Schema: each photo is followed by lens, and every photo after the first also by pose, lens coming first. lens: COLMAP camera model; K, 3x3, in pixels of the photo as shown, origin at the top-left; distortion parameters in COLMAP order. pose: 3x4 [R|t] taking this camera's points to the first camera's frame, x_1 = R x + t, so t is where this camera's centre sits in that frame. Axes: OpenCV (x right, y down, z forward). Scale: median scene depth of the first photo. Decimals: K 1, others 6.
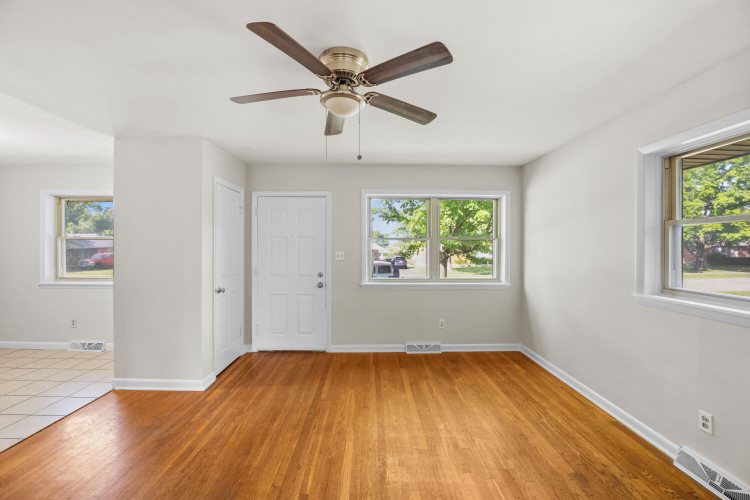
lens RADIAL K [[300.7, 0, 373.1], [0, 300.7, 252.2], [0, 0, 1]] dist [-0.020261, 0.000525]
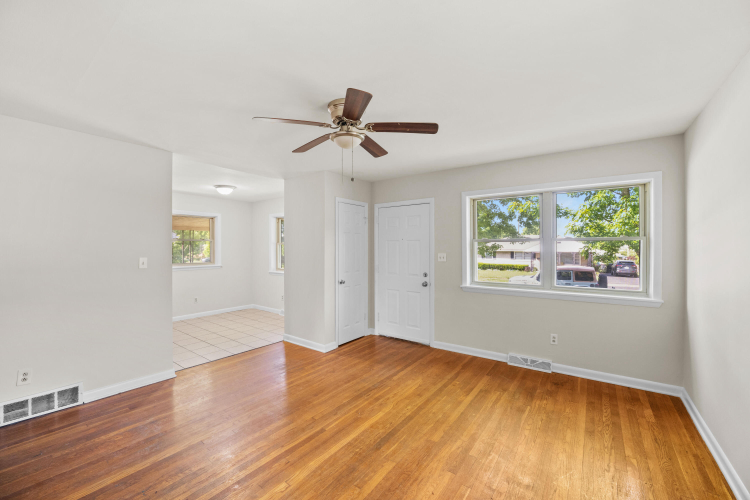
lens RADIAL K [[300.7, 0, 373.1], [0, 300.7, 252.2], [0, 0, 1]] dist [-0.020261, 0.000525]
pose [[0.795305, 0.004248, -0.606194, 0.391185], [-0.008586, 0.999954, -0.004257, -0.000181], [0.606148, 0.008591, 0.795305, 0.015375]]
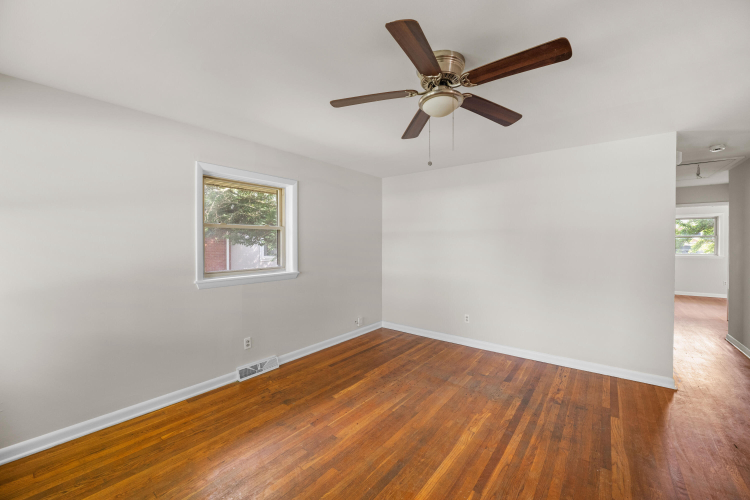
lens RADIAL K [[300.7, 0, 373.1], [0, 300.7, 252.2], [0, 0, 1]] dist [-0.020261, 0.000525]
pose [[-0.777069, -0.020263, 0.629089, -0.286551], [0.010744, 0.998909, 0.045446, -0.018164], [-0.629323, 0.042074, -0.776004, 0.979034]]
